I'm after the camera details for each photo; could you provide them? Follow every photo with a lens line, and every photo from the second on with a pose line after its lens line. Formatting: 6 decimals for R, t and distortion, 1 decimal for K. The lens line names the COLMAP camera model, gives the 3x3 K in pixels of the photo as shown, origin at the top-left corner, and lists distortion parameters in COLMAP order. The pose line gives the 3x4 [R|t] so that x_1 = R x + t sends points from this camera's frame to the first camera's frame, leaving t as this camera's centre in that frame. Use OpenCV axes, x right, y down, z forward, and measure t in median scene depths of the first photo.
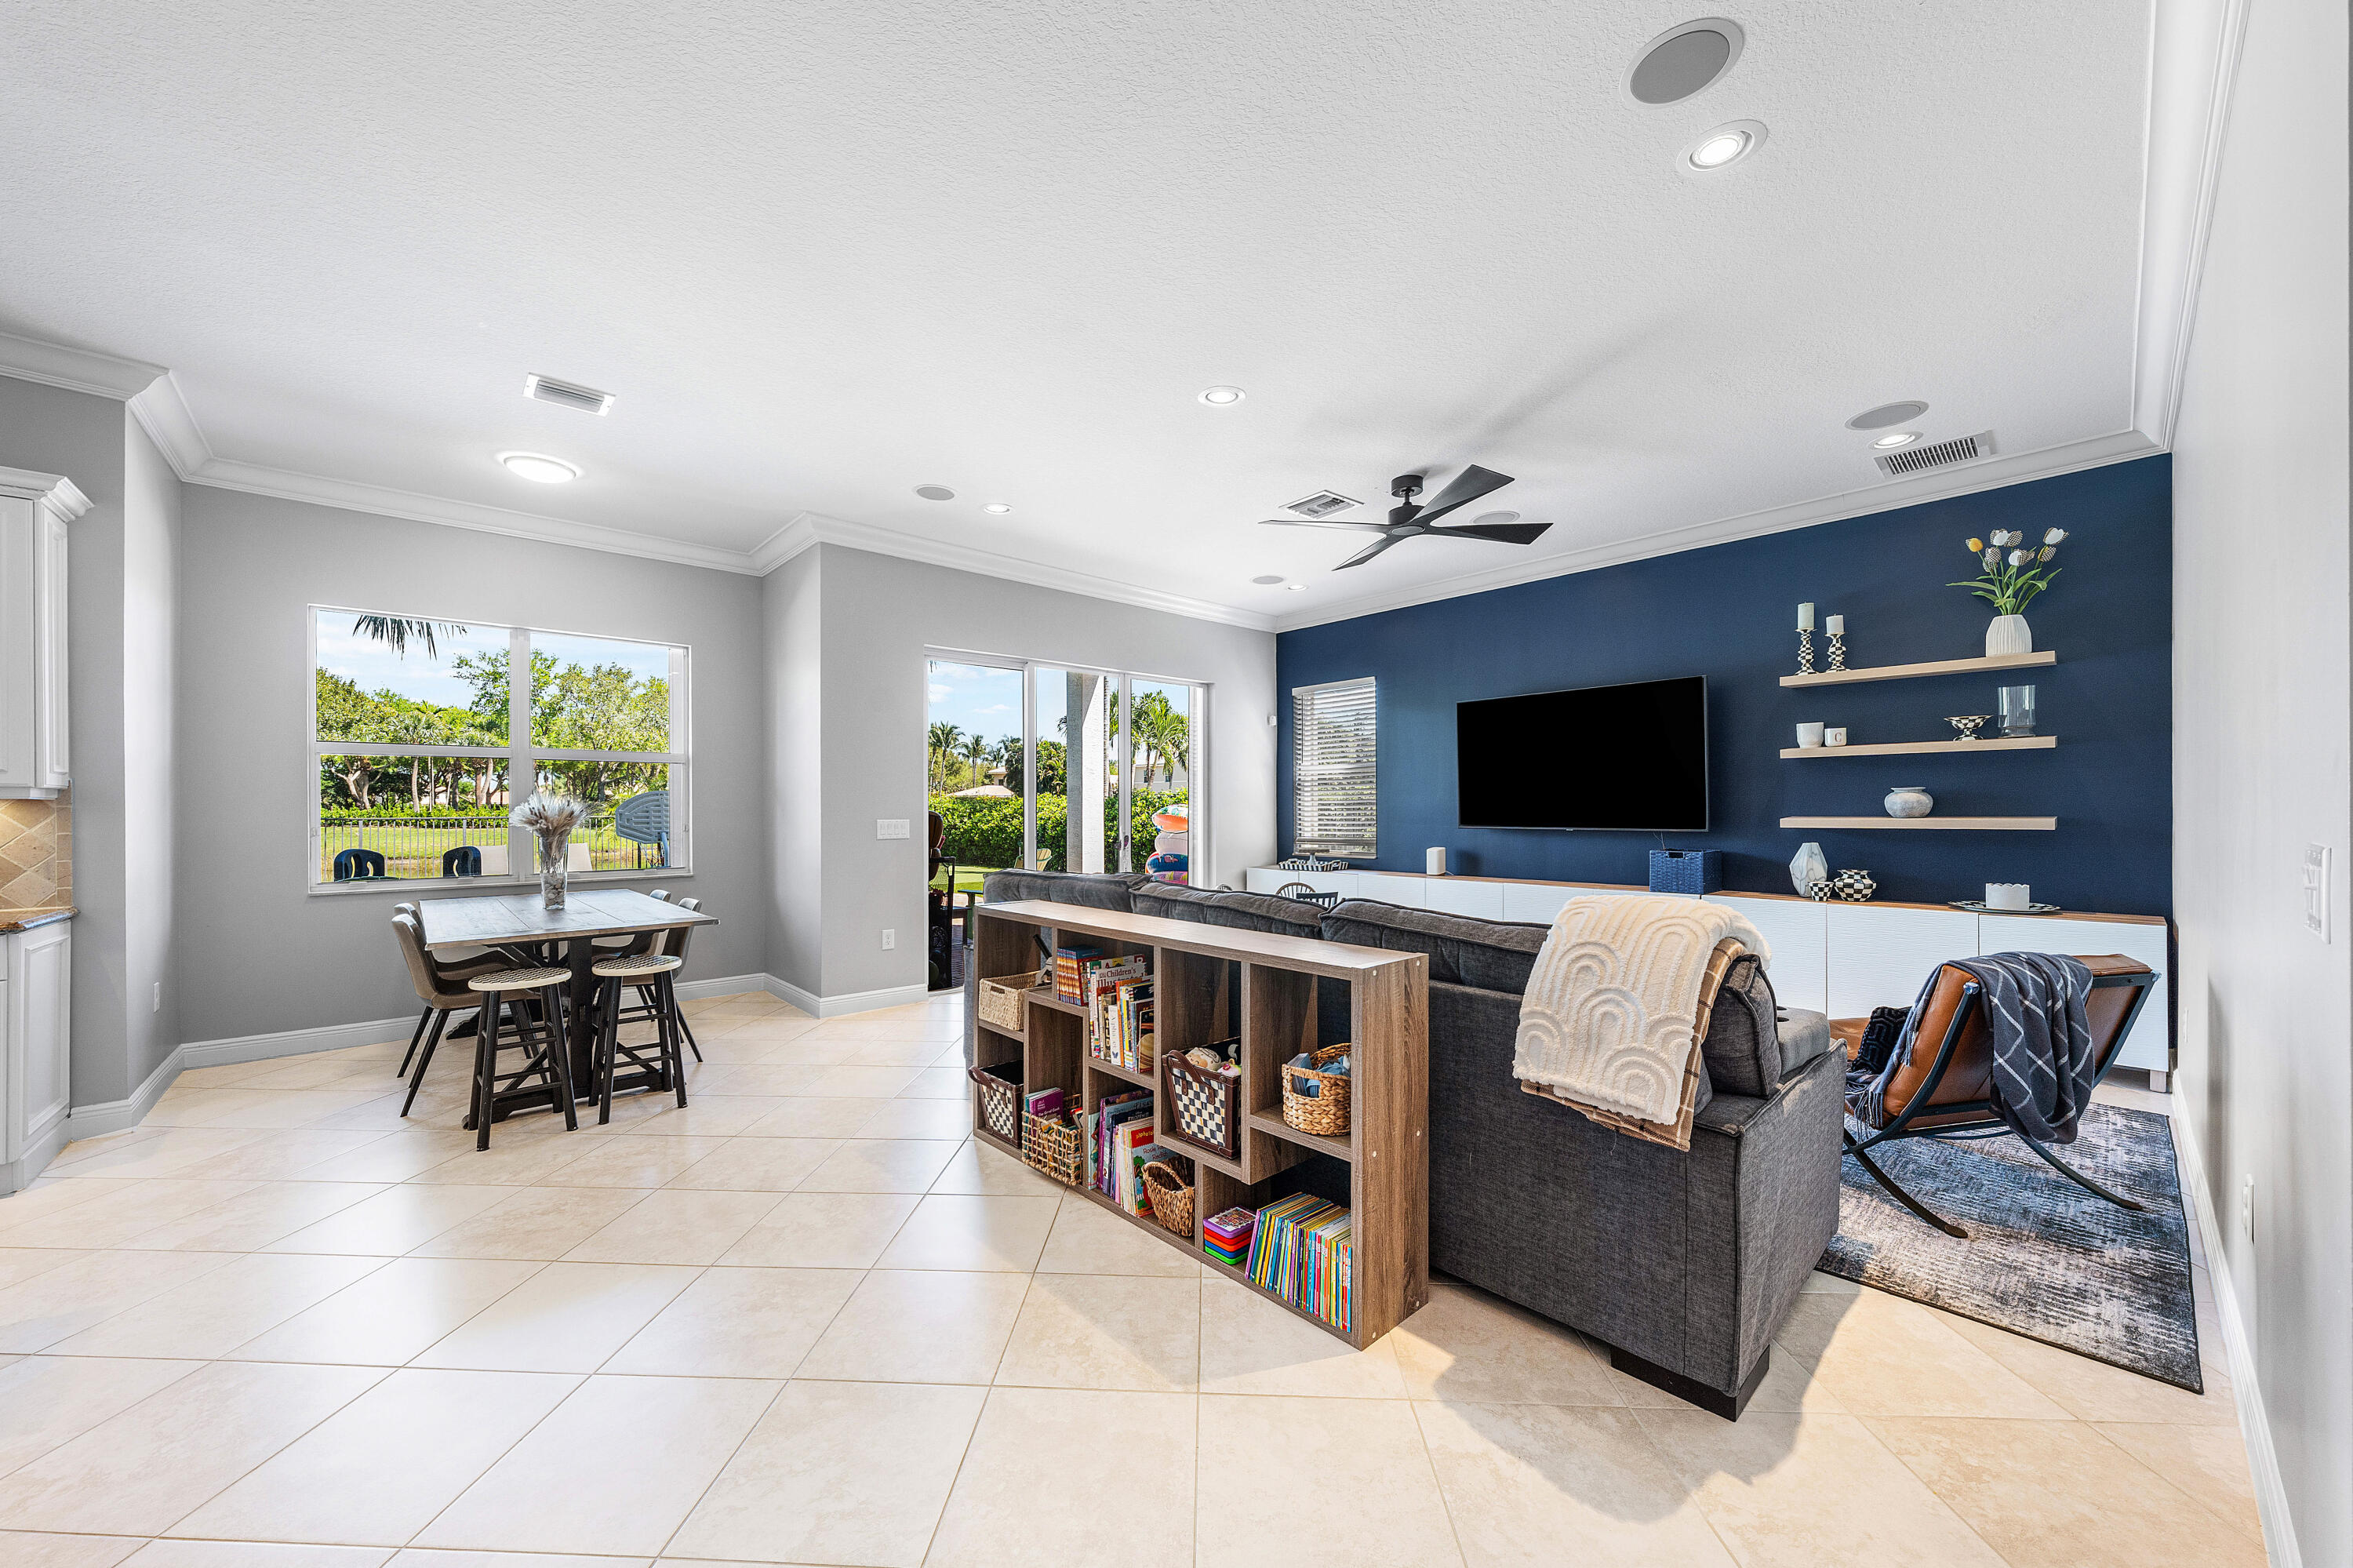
lens RADIAL K [[853.1, 0, 1170.2], [0, 853.1, 806.0], [0, 0, 1]] dist [-0.000332, 0.000114]
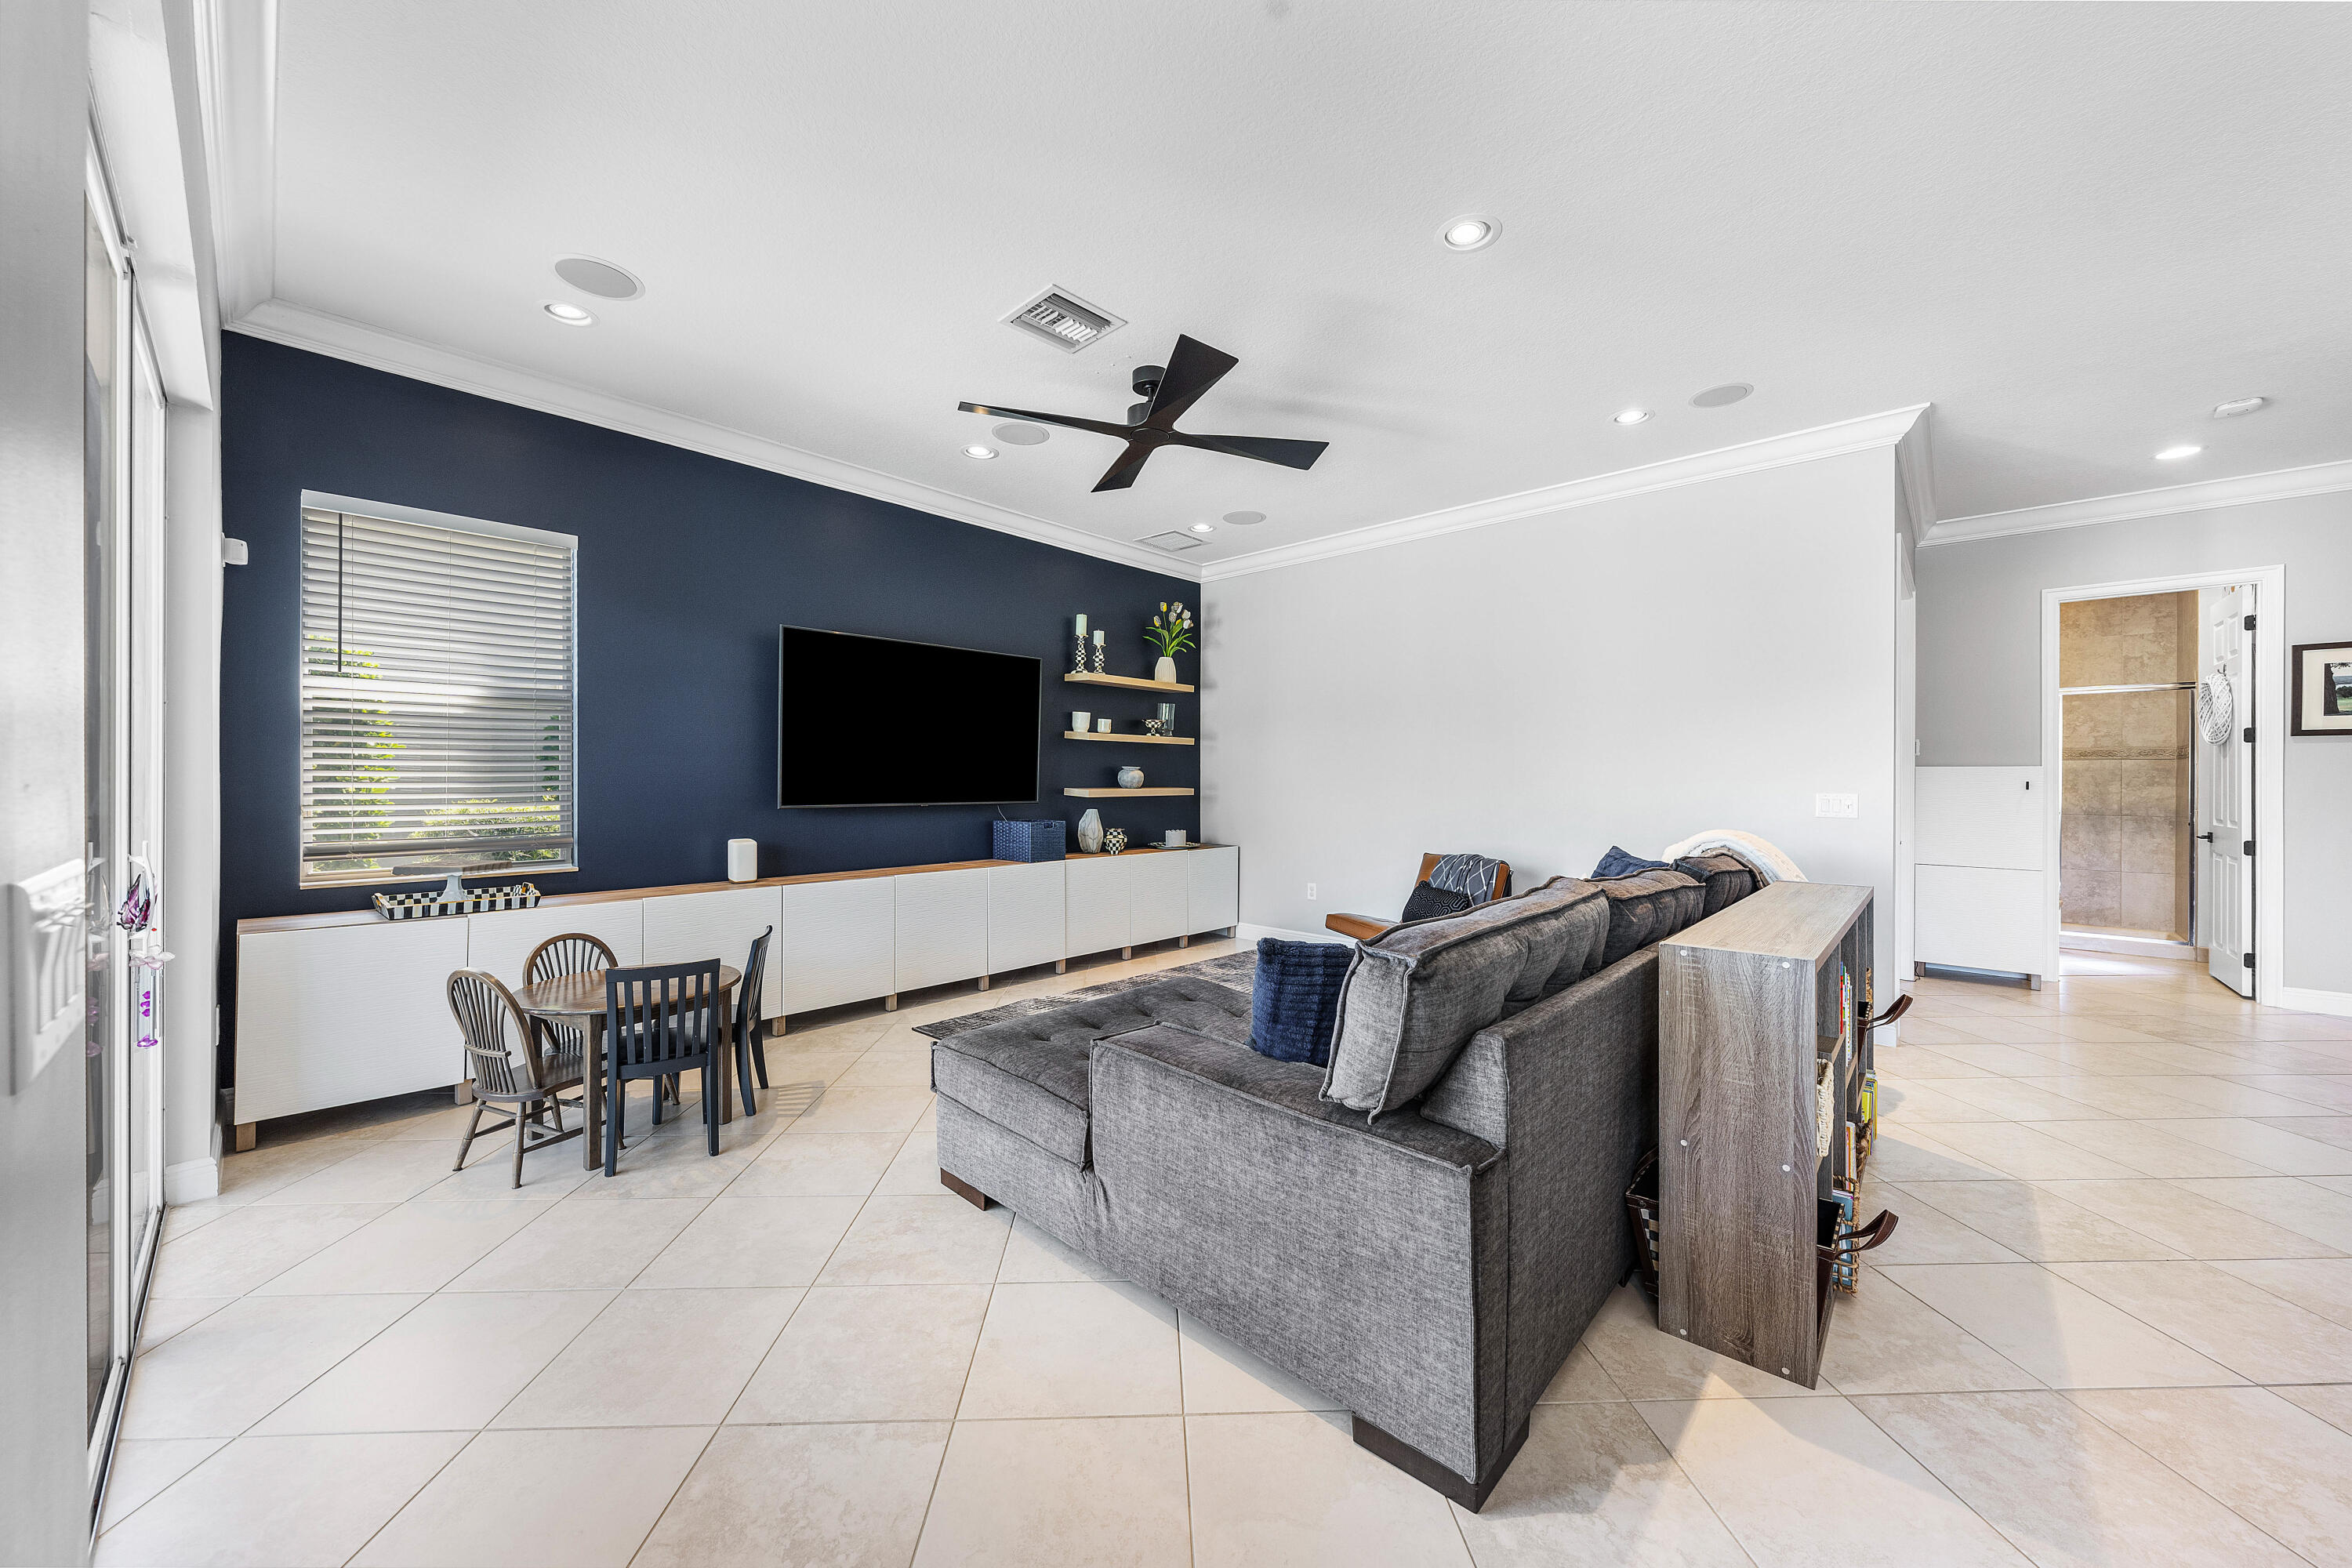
lens RADIAL K [[854.0, 0, 1171.8], [0, 854.0, 780.9], [0, 0, 1]] dist [-0.000485, -0.000011]
pose [[-0.086925, 0.002553, 0.996212, -0.508194], [-0.006124, 0.999976, -0.003097, 0.005379], [-0.996196, -0.006370, -0.086907, 1.009575]]
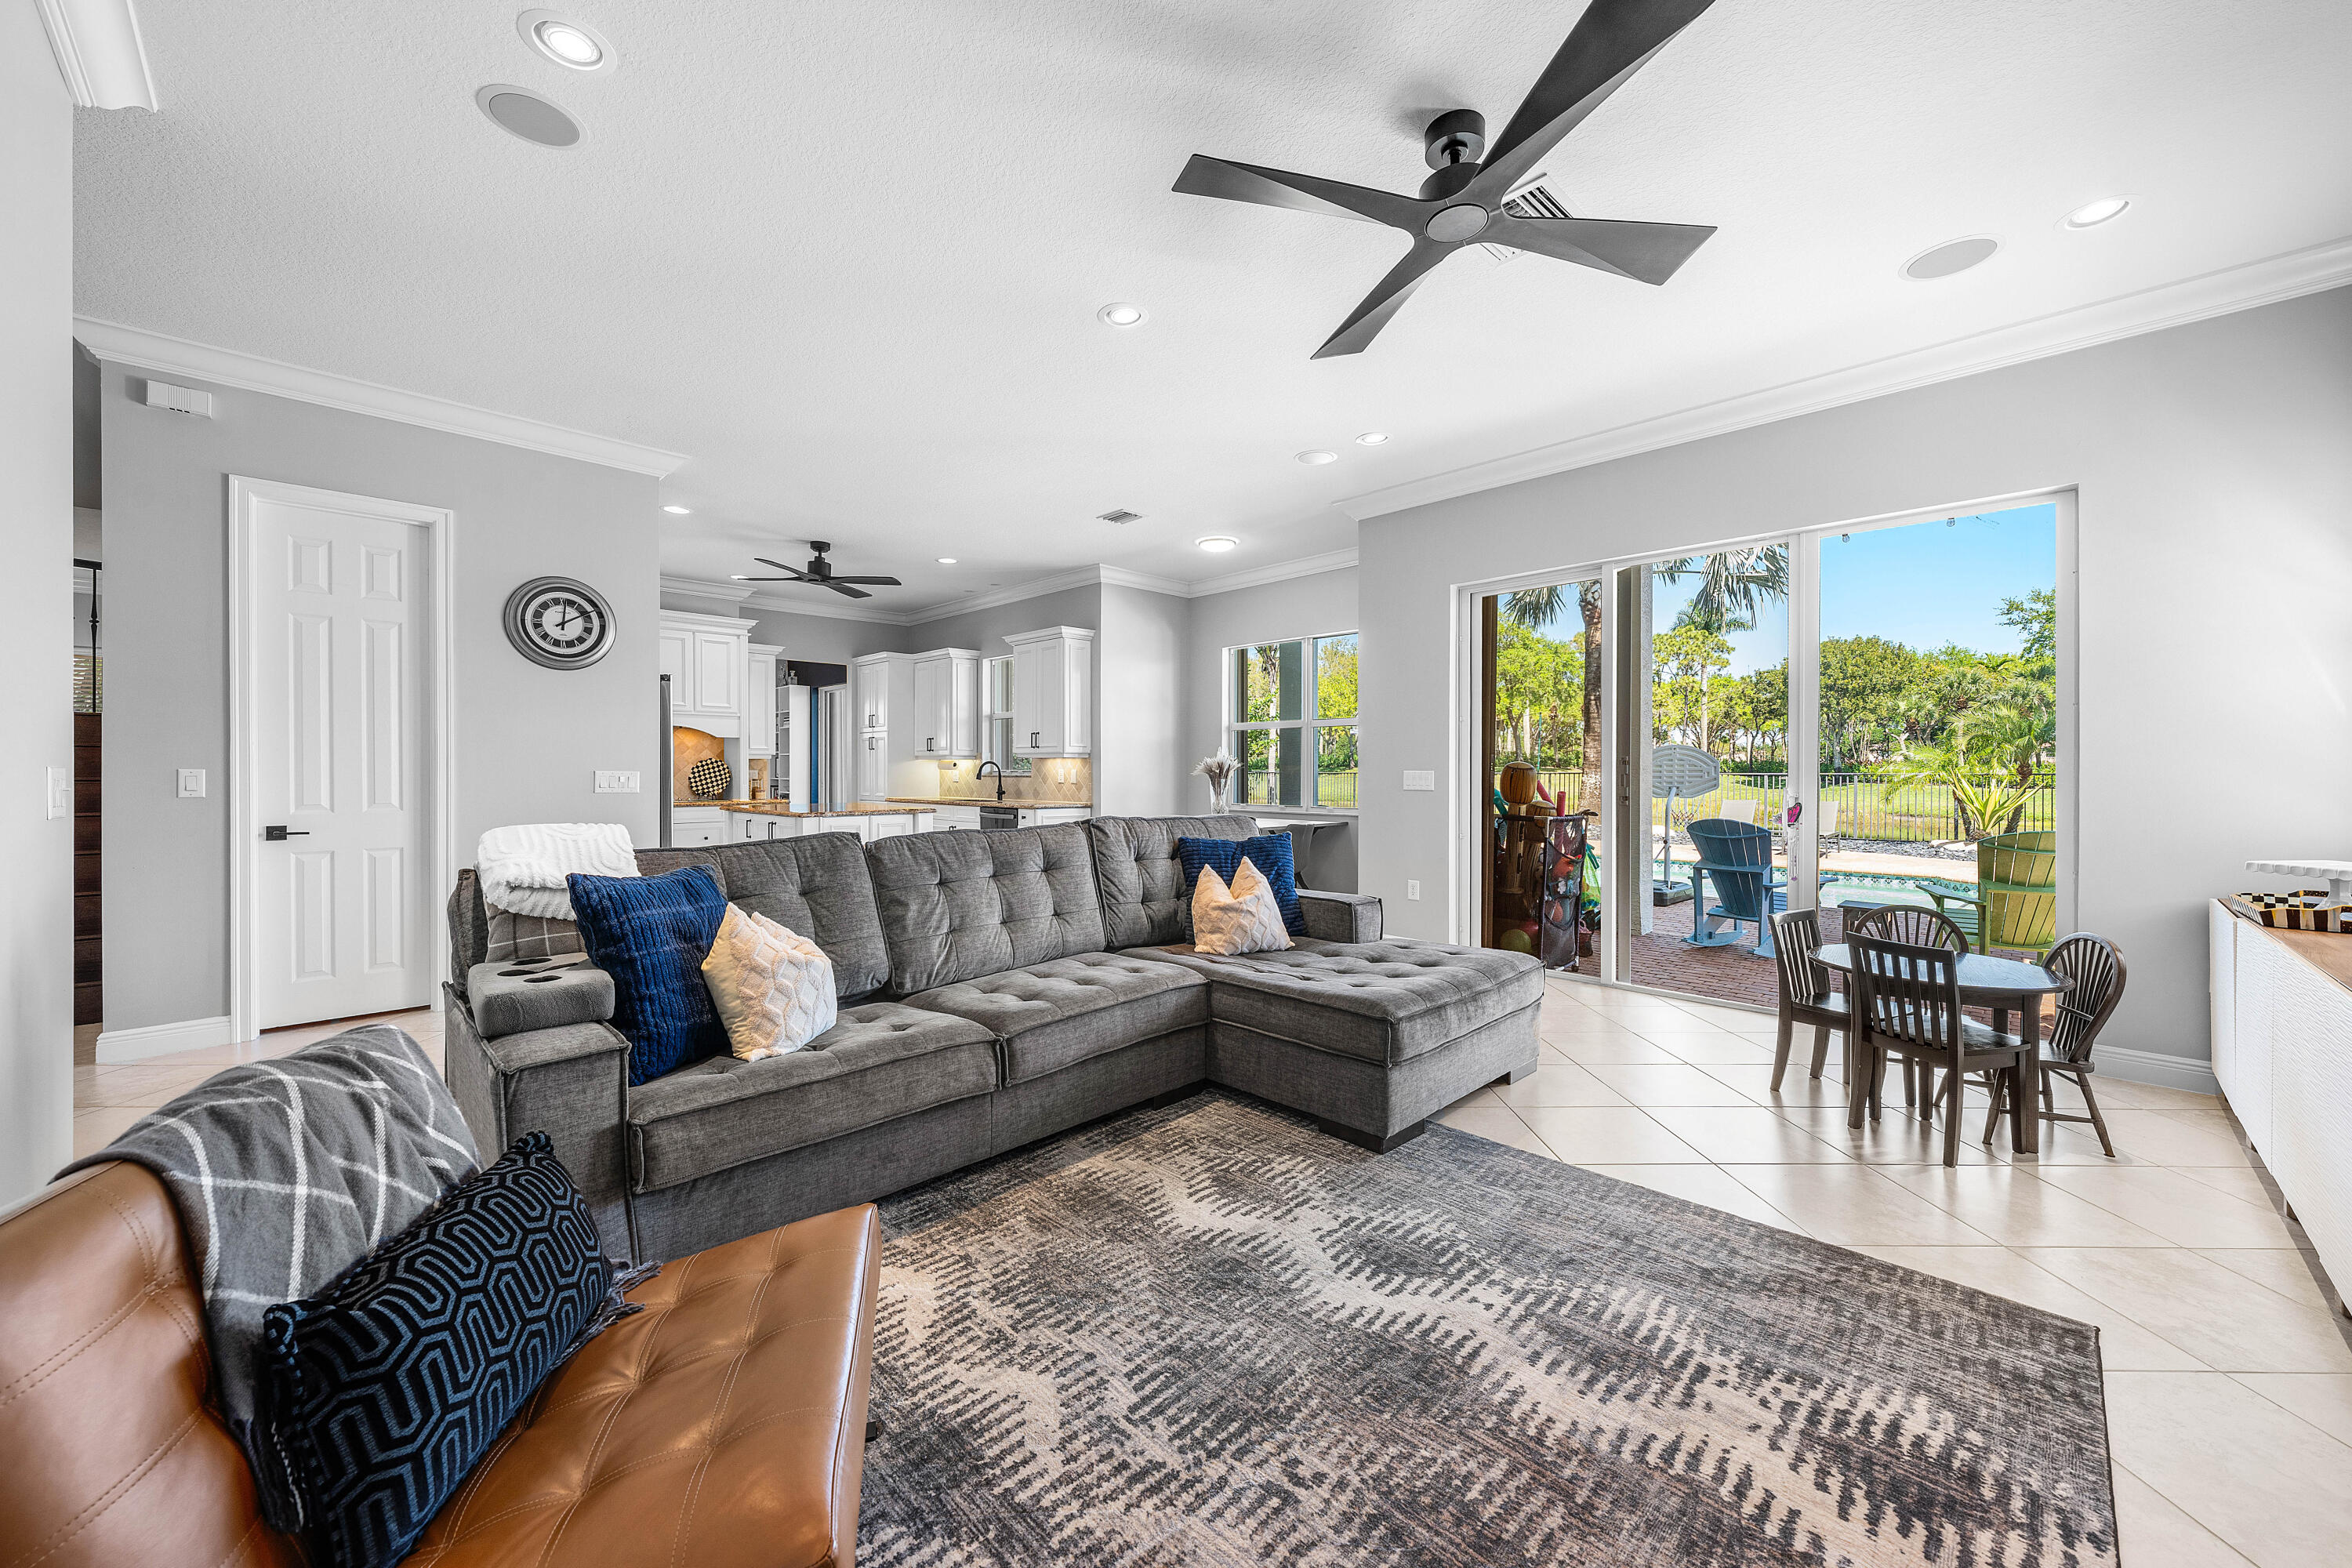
lens RADIAL K [[873.4, 0, 1178.0], [0, 873.4, 770.3], [0, 0, 1]] dist [-0.001060, -0.000141]
pose [[0.049903, 0.005573, -0.998739, 0.780558], [0.000451, 0.999984, 0.005602, 0.009869], [0.998754, -0.000730, 0.049900, 0.772154]]
